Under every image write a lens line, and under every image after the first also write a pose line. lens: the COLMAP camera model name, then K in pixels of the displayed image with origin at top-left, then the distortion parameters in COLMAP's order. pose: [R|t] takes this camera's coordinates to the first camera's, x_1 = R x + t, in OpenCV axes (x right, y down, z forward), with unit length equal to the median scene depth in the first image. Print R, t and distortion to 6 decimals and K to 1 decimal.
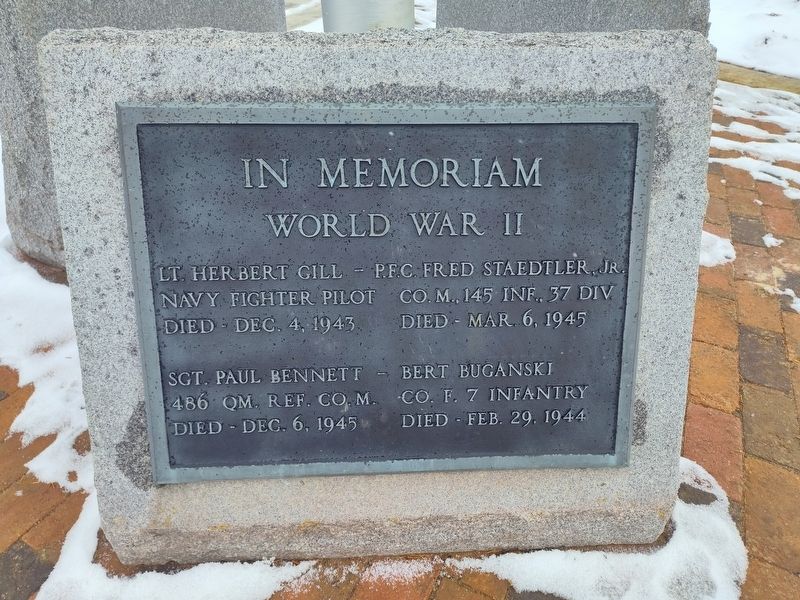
lens RADIAL K [[533.2, 0, 384.9], [0, 533.2, 294.3], [0, 0, 1]] dist [0.013217, -0.018923]
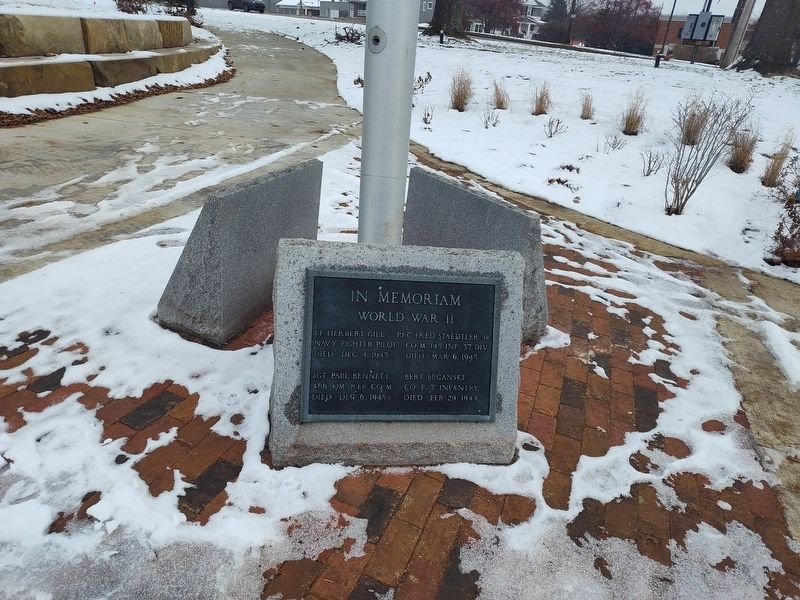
lens RADIAL K [[533.2, 0, 396.3], [0, 533.2, 297.6], [0, 0, 1]] dist [0.013217, -0.018923]
pose [[0.989761, 0.050732, 0.133417, -0.316600], [-0.027744, 0.985255, -0.168827, 0.179847], [-0.140015, 0.163397, 0.976574, -1.302808]]
